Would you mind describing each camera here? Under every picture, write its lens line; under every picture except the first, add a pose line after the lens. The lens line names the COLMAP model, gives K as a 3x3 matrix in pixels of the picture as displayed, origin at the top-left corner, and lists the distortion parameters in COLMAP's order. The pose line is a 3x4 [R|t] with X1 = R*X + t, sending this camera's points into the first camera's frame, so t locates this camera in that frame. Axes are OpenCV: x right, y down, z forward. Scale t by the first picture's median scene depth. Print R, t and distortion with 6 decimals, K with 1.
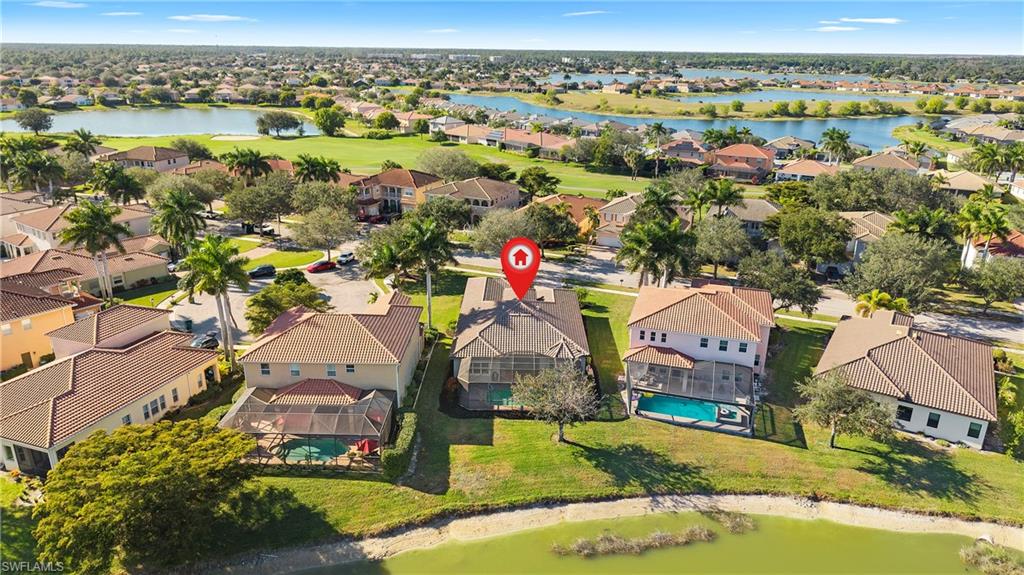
lens RADIAL K [[701.4, 0, 512.0], [0, 701.4, 287.5], [0, 0, 1]] dist [0.042633, -0.058288]
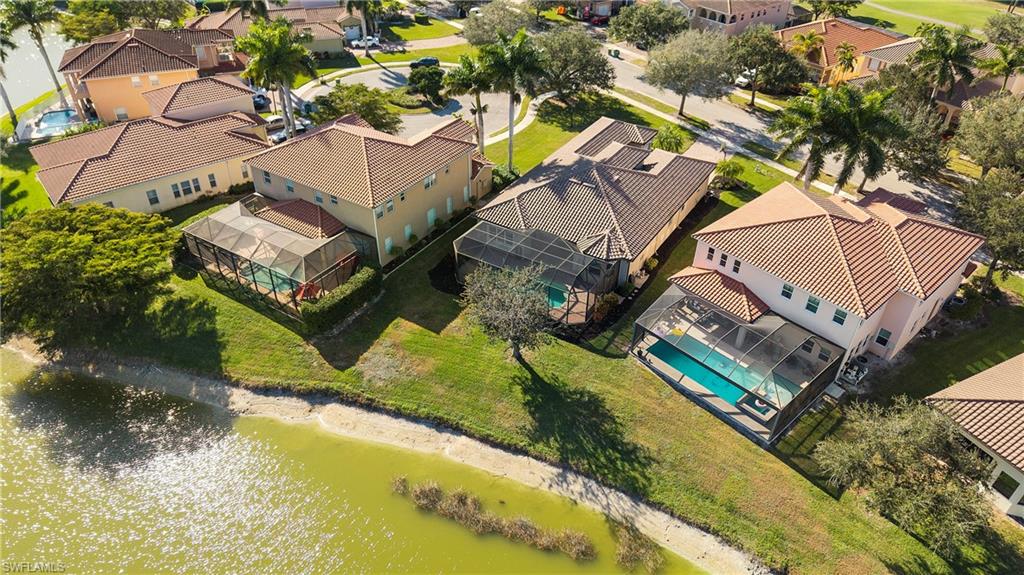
lens RADIAL K [[701.4, 0, 512.0], [0, 701.4, 287.5], [0, 0, 1]] dist [0.042633, -0.058288]
pose [[0.851284, 0.305736, -0.426428, 0.392427], [-0.174113, 0.931249, 0.320093, -0.110620], [0.494974, -0.198243, 0.845991, 0.354149]]
